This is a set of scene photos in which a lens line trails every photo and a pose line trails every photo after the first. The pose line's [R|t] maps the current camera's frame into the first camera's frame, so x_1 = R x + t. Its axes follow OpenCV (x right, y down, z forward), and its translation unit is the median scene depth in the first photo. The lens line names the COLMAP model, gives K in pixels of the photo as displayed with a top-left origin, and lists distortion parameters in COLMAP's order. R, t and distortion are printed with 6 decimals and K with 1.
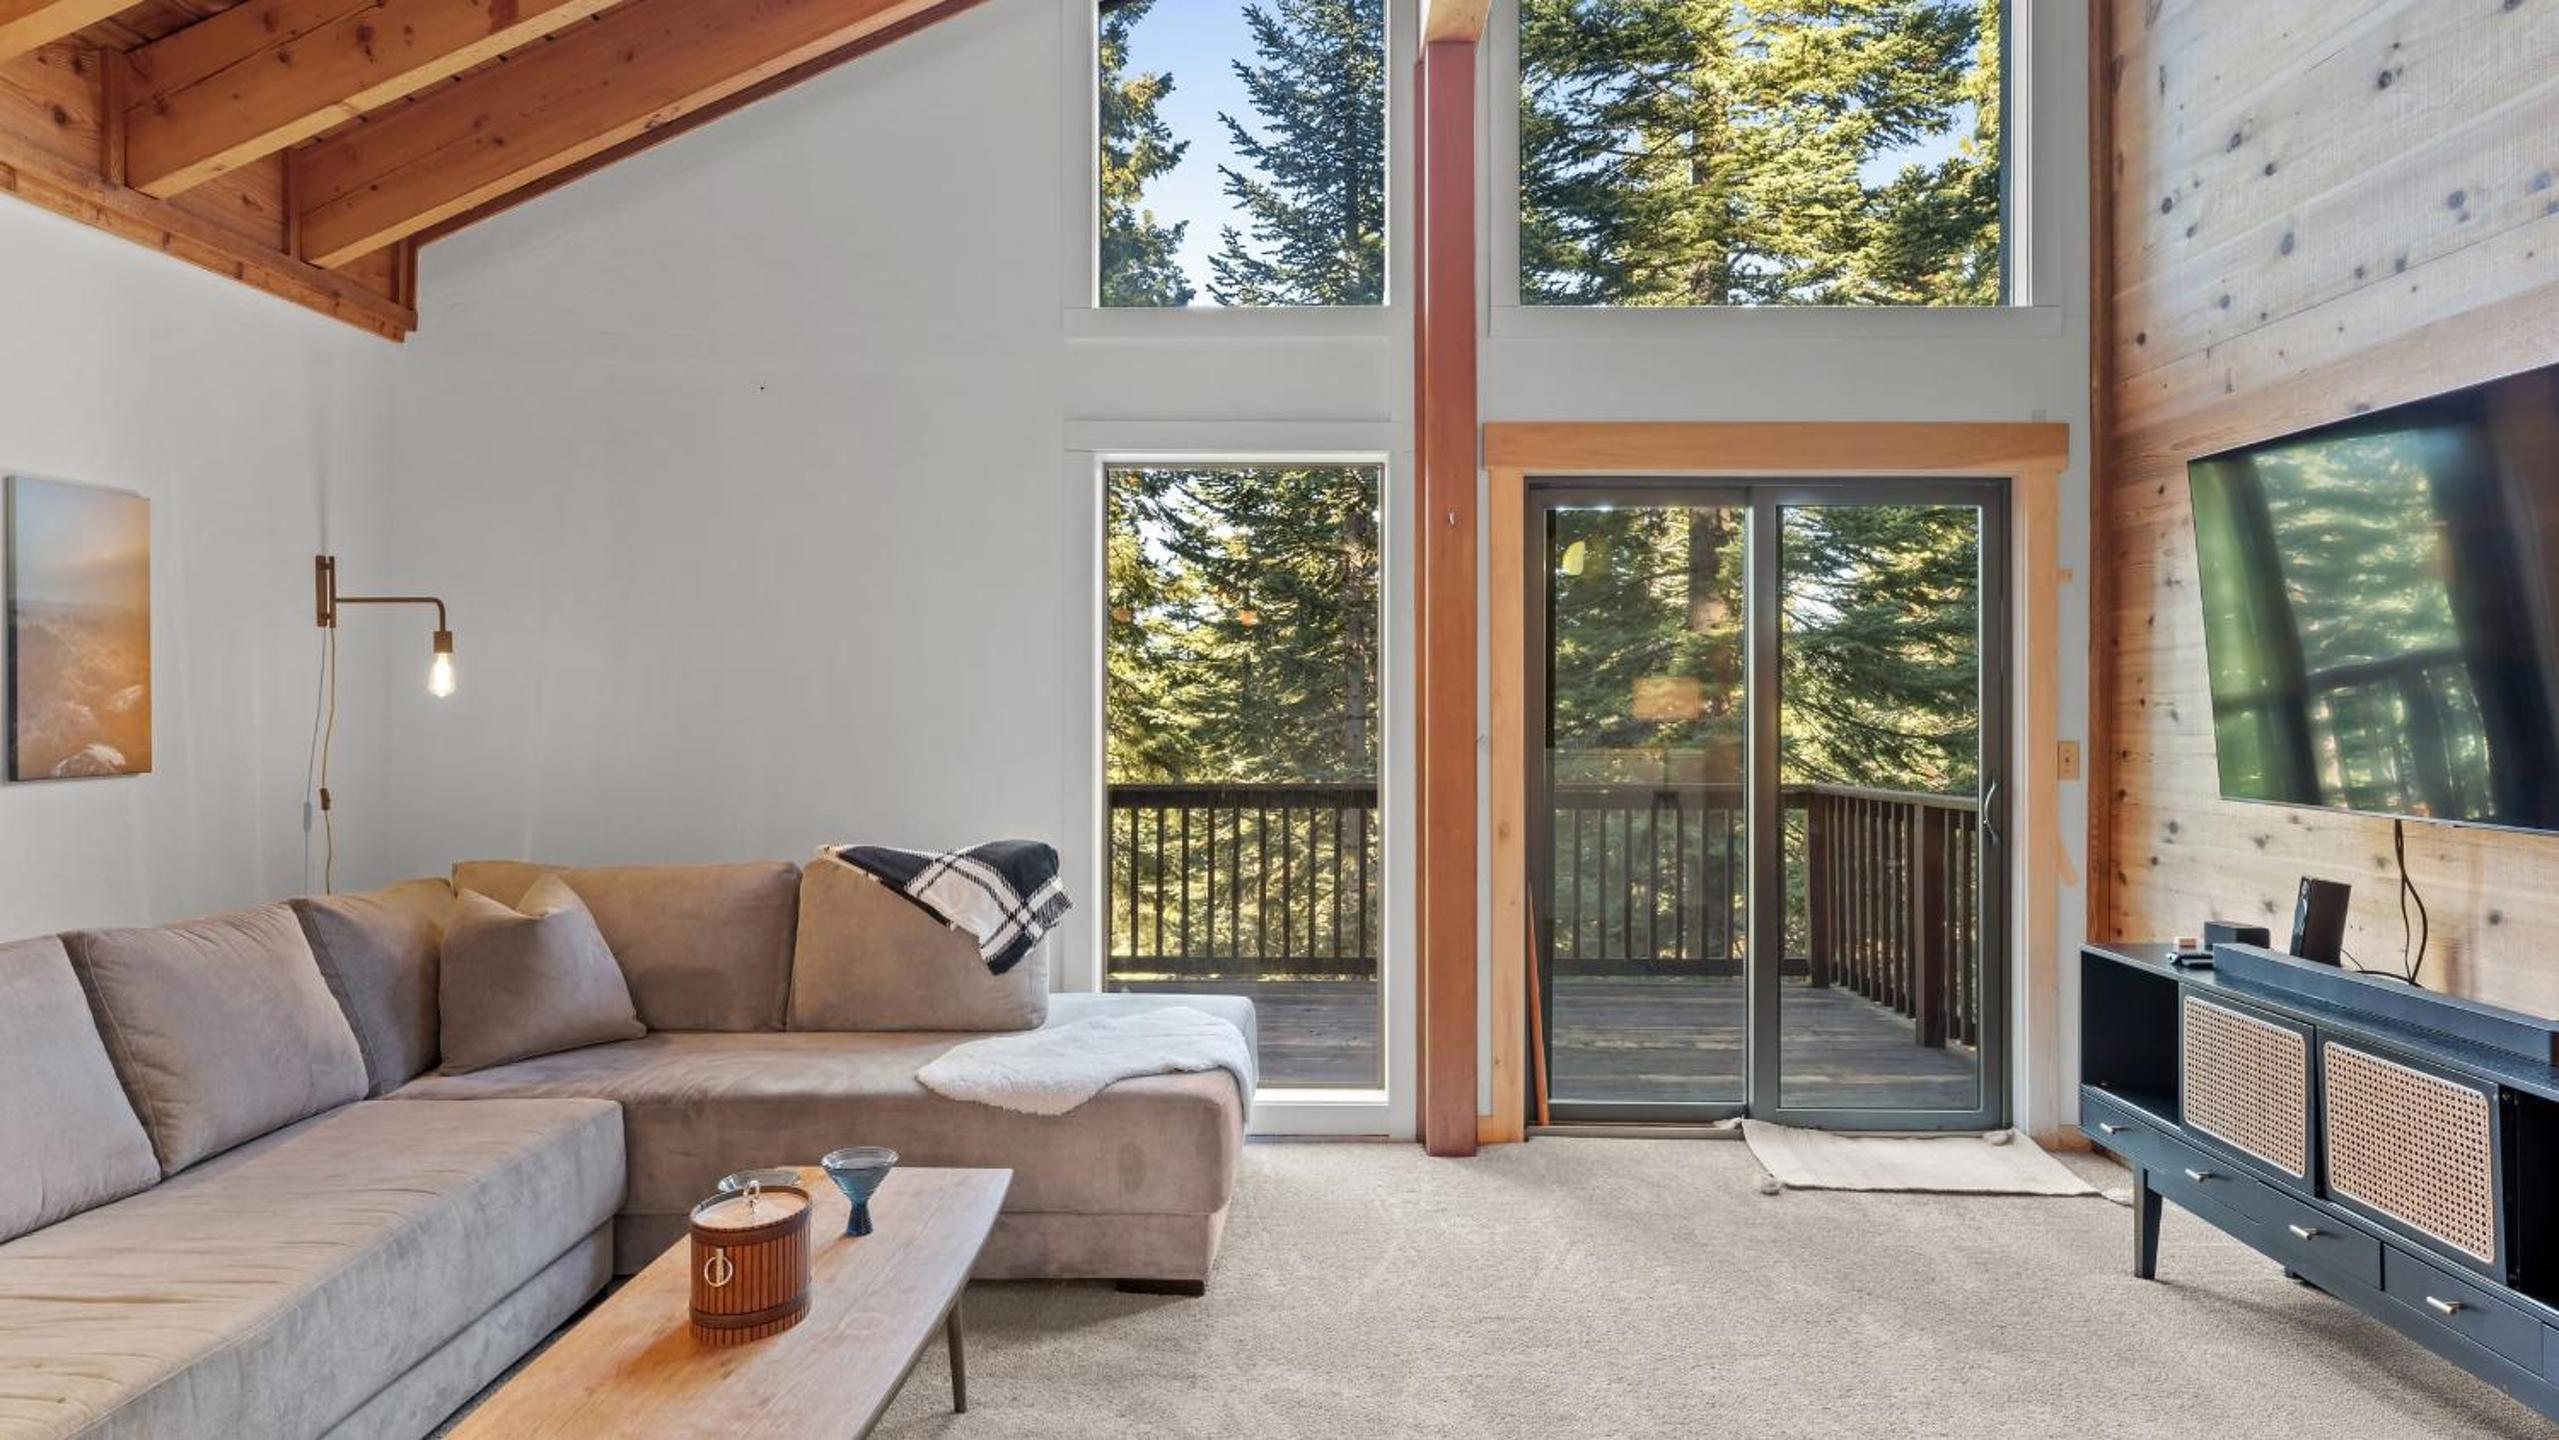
lens RADIAL K [[1561.3, 0, 1278.7], [0, 1561.3, 706.9], [0, 0, 1]] dist [0.013760, 0.001474]
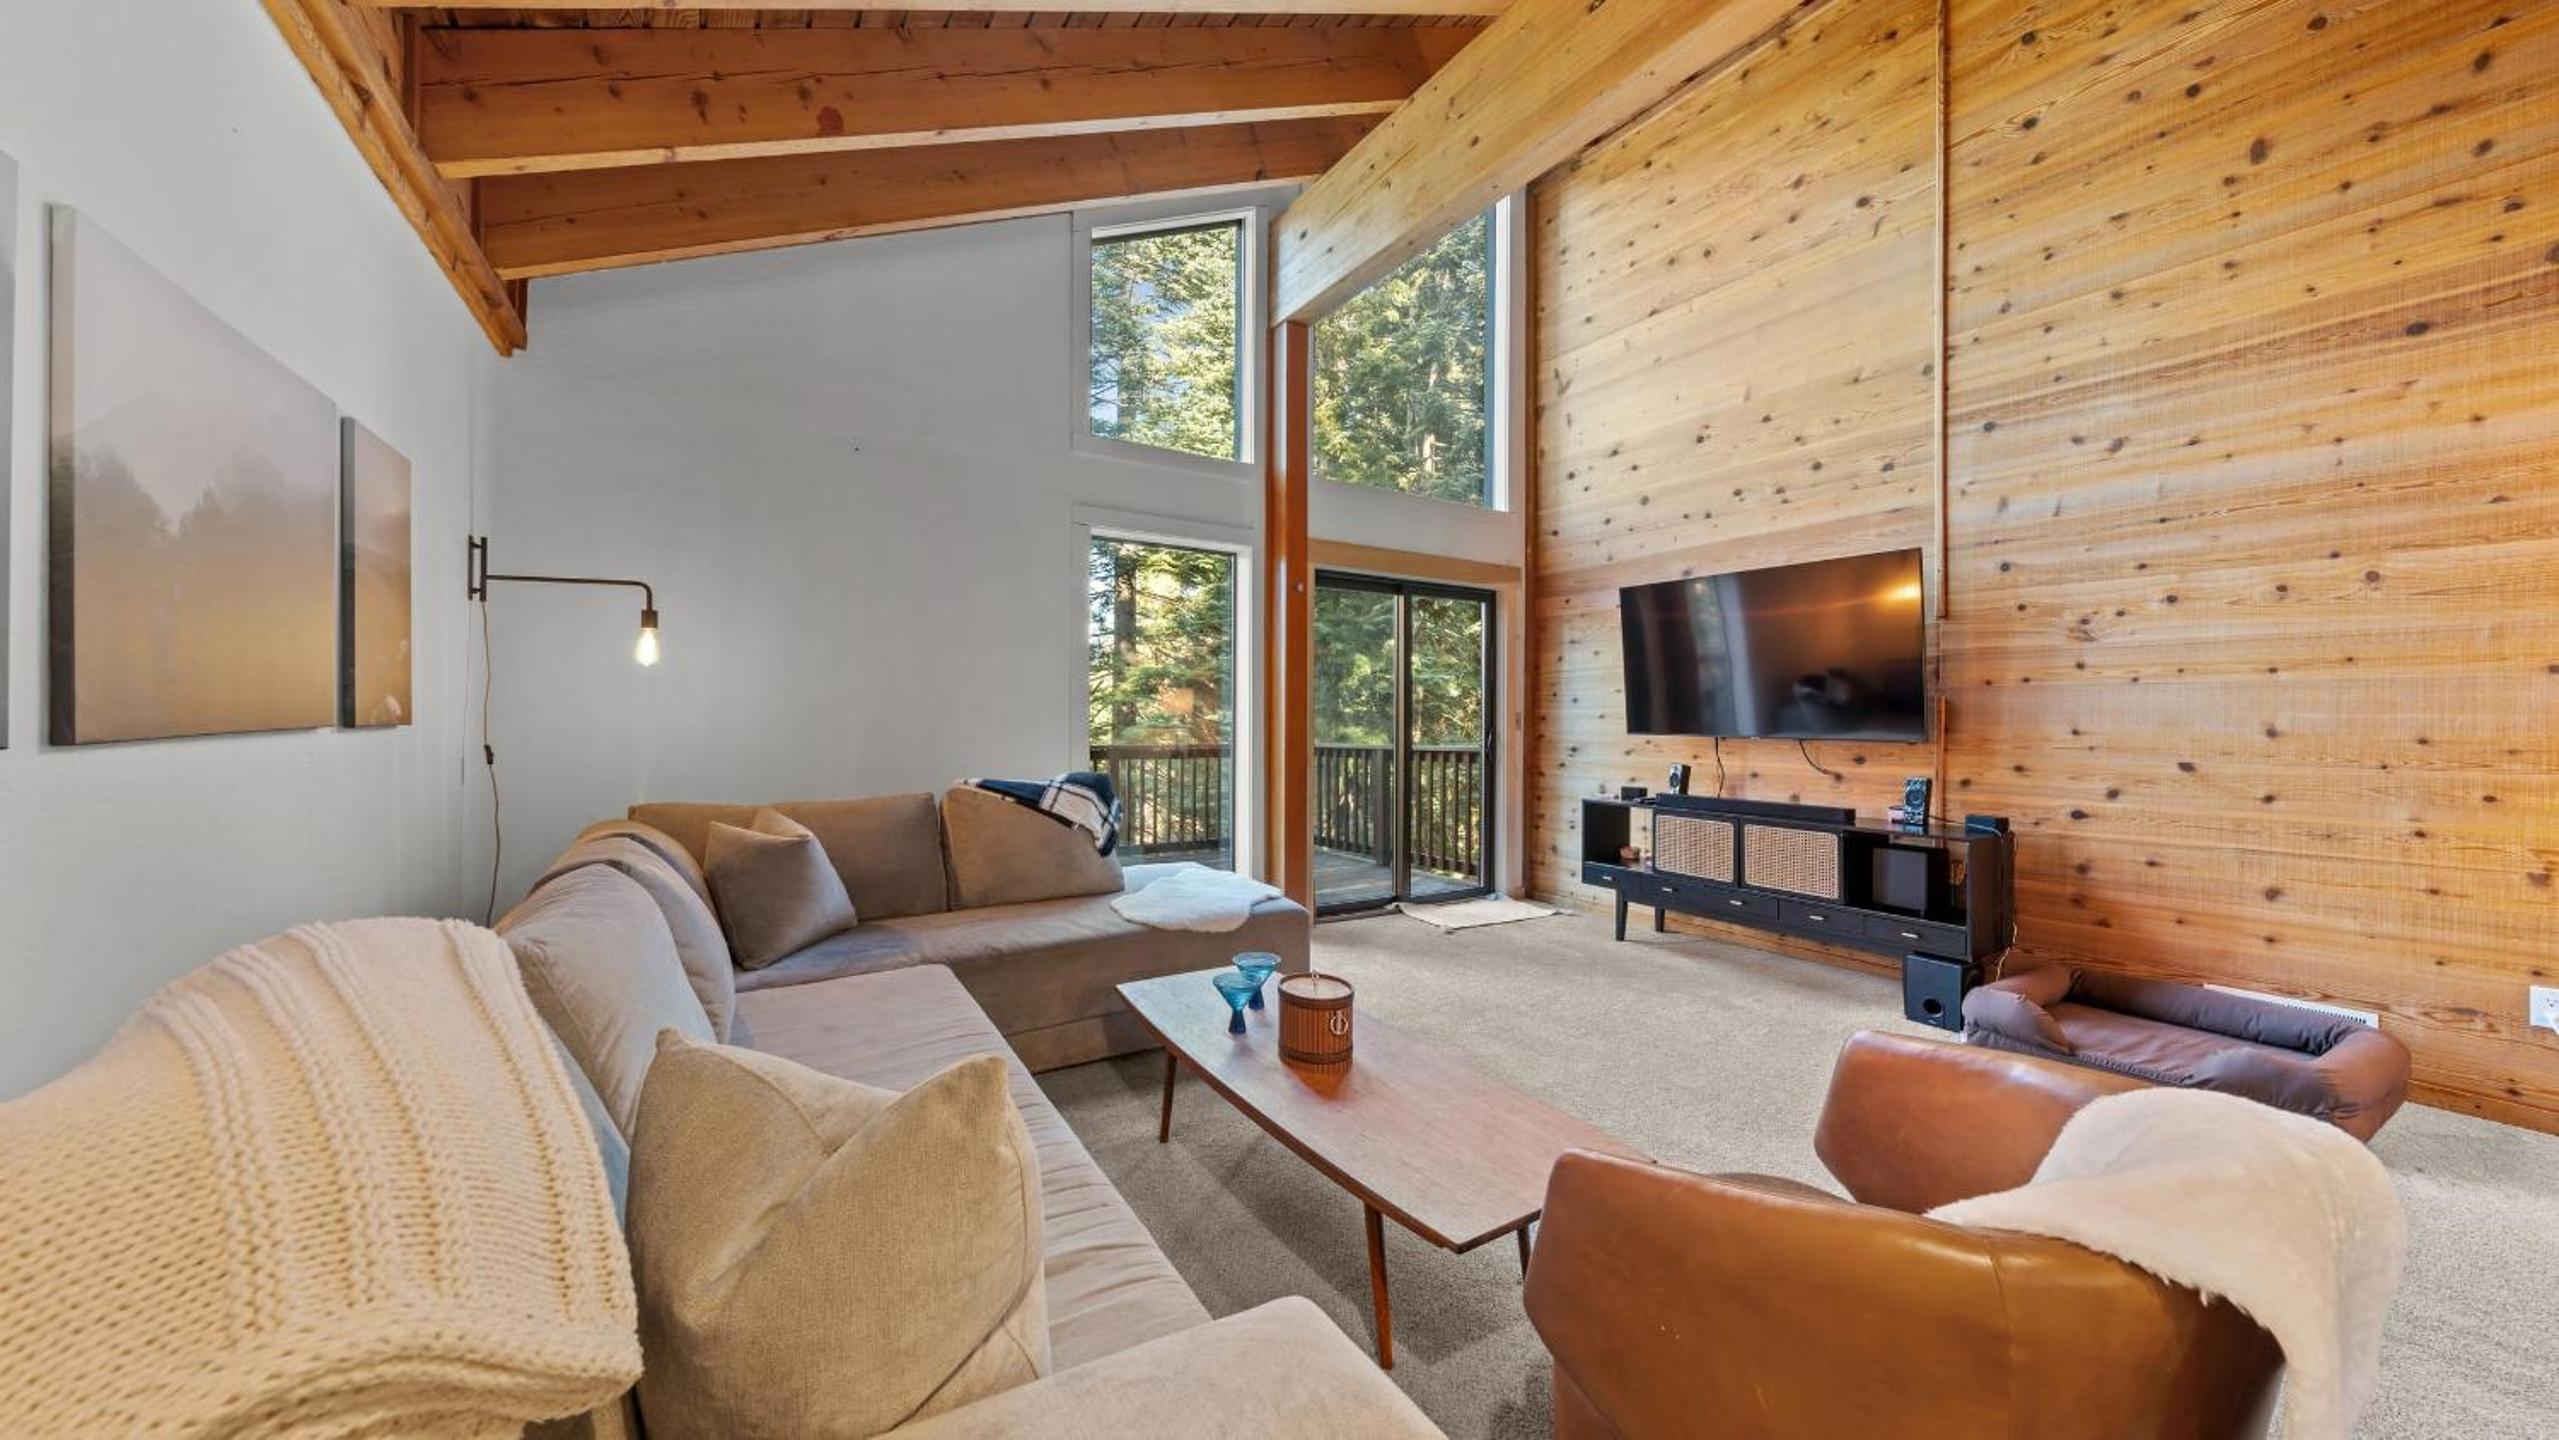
lens RADIAL K [[874.2, 0, 1281.7], [0, 874.2, 718.9], [0, 0, 1]] dist [0.000498, 0.000559]
pose [[0.835112, 0.000867, 0.550079, -0.502301], [-0.003062, 0.999991, 0.003073, 0.031325], [-0.550071, -0.004251, 0.835107, 0.180242]]
